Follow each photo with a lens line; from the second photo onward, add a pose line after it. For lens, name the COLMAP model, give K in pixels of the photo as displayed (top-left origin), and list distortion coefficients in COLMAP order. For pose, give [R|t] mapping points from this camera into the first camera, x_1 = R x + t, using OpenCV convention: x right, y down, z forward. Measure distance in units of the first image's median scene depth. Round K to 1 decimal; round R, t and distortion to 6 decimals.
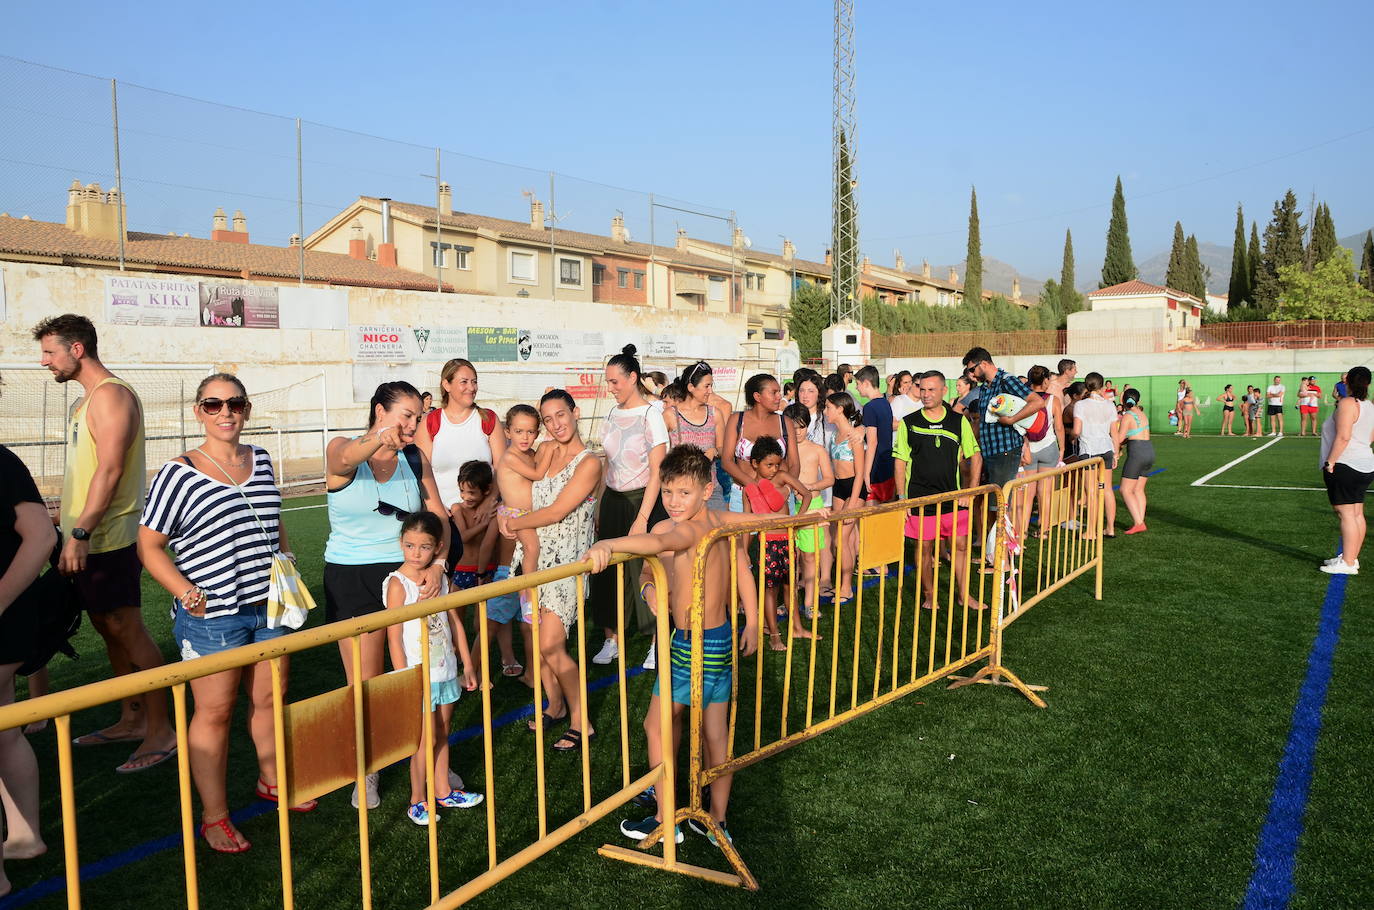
lens RADIAL K [[1019.0, 0, 687.0], [0, 1019.0, 455.0], [0, 0, 1]] dist [-0.145595, 0.148862]
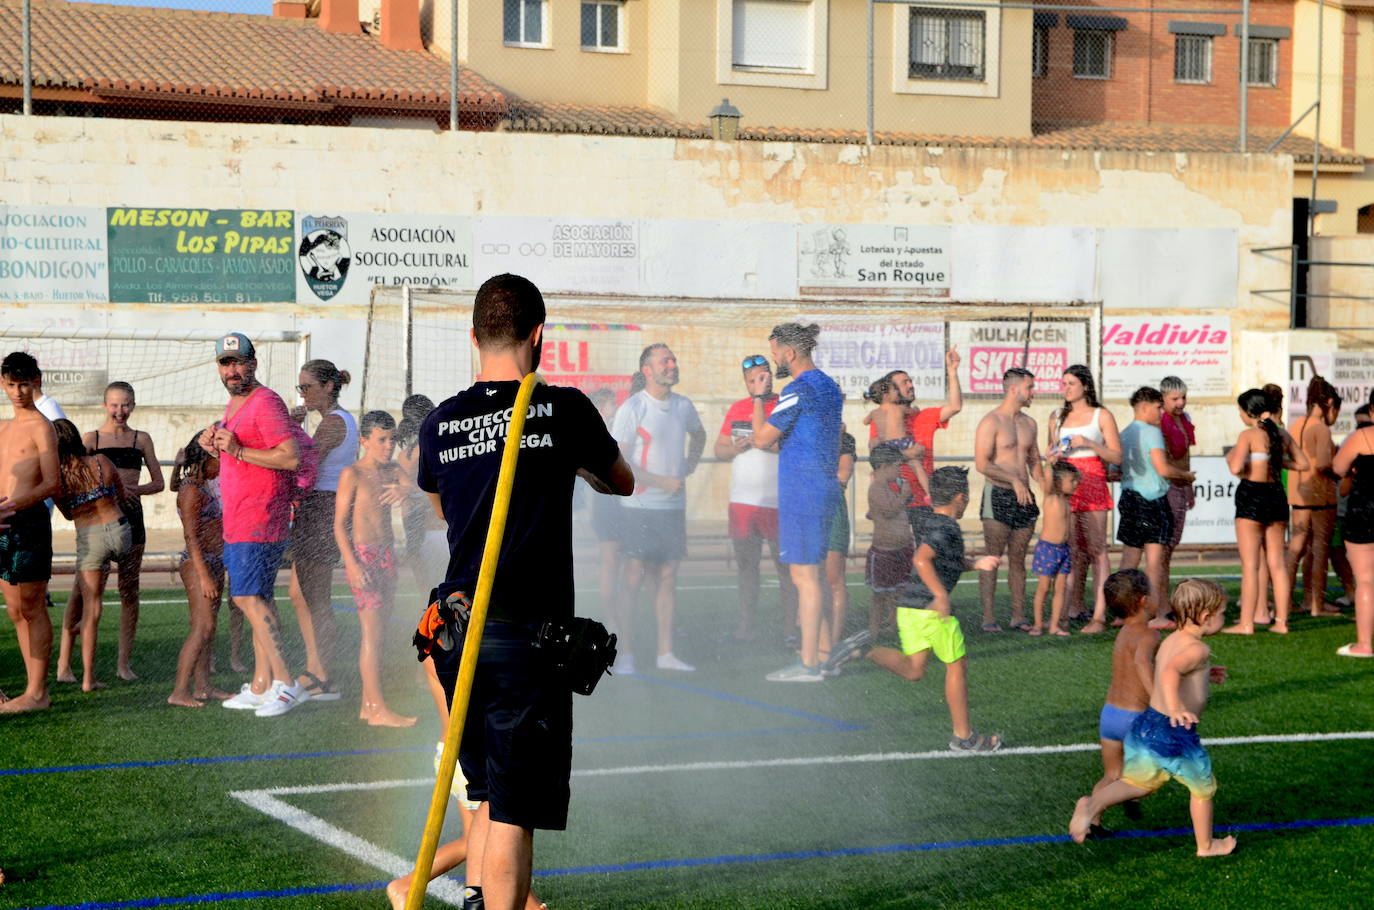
lens RADIAL K [[2787.5, 0, 687.0], [0, 2787.5, 455.0], [0, 0, 1]] dist [0.209560, 0.390536]
pose [[0.859355, 0.029981, -0.510499, 0.302353], [-0.049452, 0.998473, -0.024606, -0.013239], [0.508982, 0.046390, 0.859526, 0.138742]]
